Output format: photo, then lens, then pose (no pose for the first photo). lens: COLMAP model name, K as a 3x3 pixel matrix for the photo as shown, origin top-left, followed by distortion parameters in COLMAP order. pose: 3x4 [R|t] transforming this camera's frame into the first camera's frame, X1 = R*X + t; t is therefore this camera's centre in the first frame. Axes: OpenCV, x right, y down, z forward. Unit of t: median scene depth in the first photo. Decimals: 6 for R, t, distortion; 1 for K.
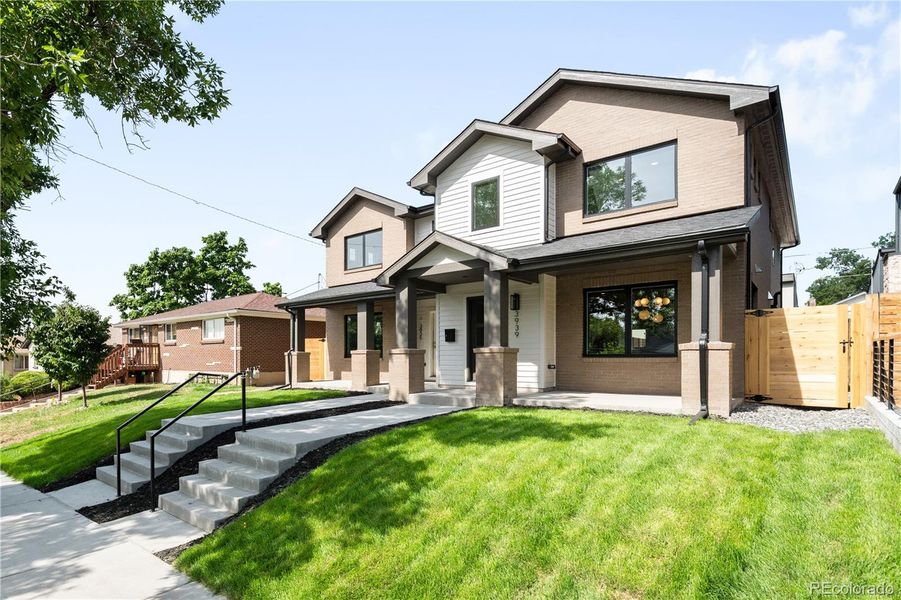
lens RADIAL K [[382.7, 0, 450.5], [0, 382.7, 300.0], [0, 0, 1]] dist [-0.000405, 0.000175]
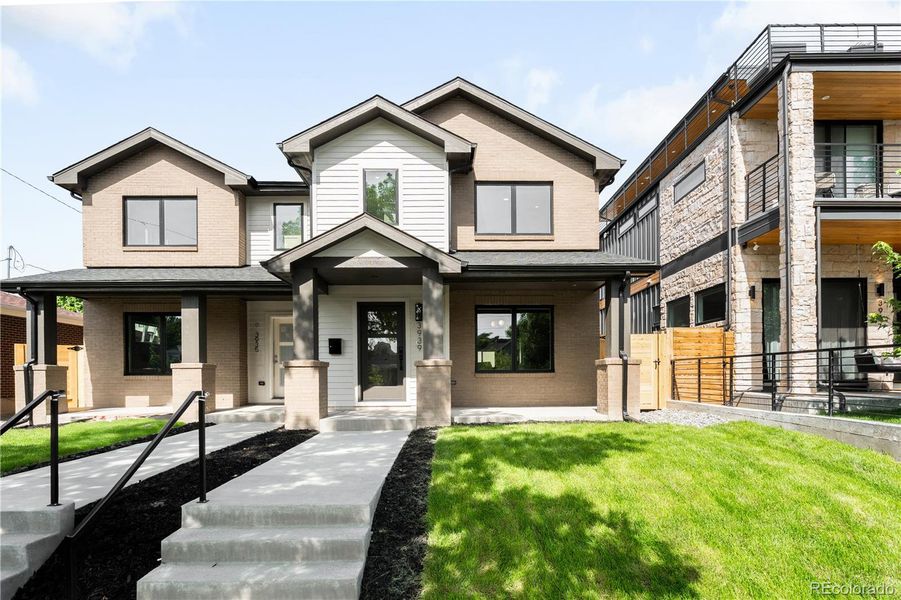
lens RADIAL K [[389.9, 0, 451.0], [0, 389.9, 330.9], [0, 0, 1]] dist [0.002617, 0.000037]
pose [[0.834950, 0.061568, 0.546872, -0.251889], [-0.077193, 0.997000, 0.005612, 0.035633], [-0.544886, -0.046900, 0.837198, 0.167361]]
